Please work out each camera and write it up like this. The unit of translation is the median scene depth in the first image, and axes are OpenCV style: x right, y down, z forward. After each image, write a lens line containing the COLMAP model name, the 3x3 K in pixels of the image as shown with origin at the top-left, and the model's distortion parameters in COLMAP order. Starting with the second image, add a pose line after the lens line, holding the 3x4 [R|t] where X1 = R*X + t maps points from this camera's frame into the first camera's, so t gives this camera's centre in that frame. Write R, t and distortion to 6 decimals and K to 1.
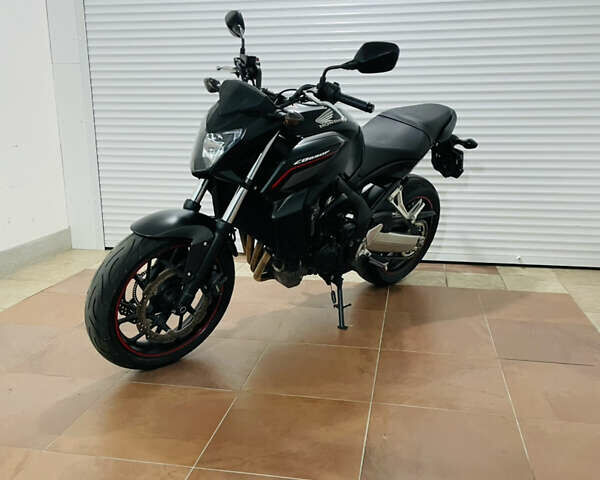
lens RADIAL K [[603.6, 0, 305.4], [0, 603.6, 239.9], [0, 0, 1]] dist [0.038129, 0.000000]
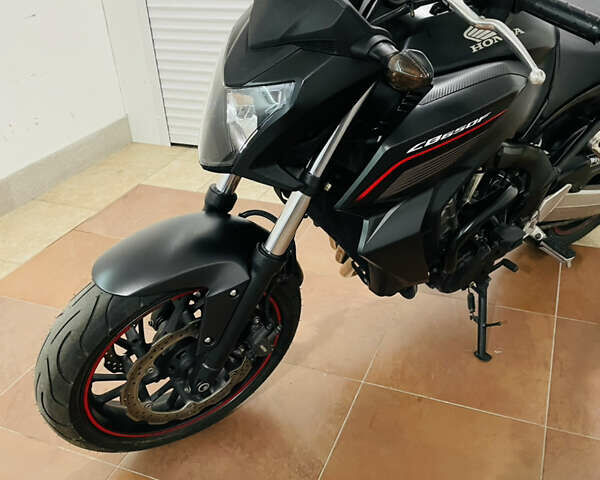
lens RADIAL K [[603.6, 0, 300.7], [0, 603.6, 239.7], [0, 0, 1]] dist [0.038129, 0.000000]
pose [[0.974811, 0.068463, -0.212265, 0.004505], [0.001821, 0.949246, 0.314530, -0.199242], [0.223025, -0.306994, 0.925211, 0.504190]]
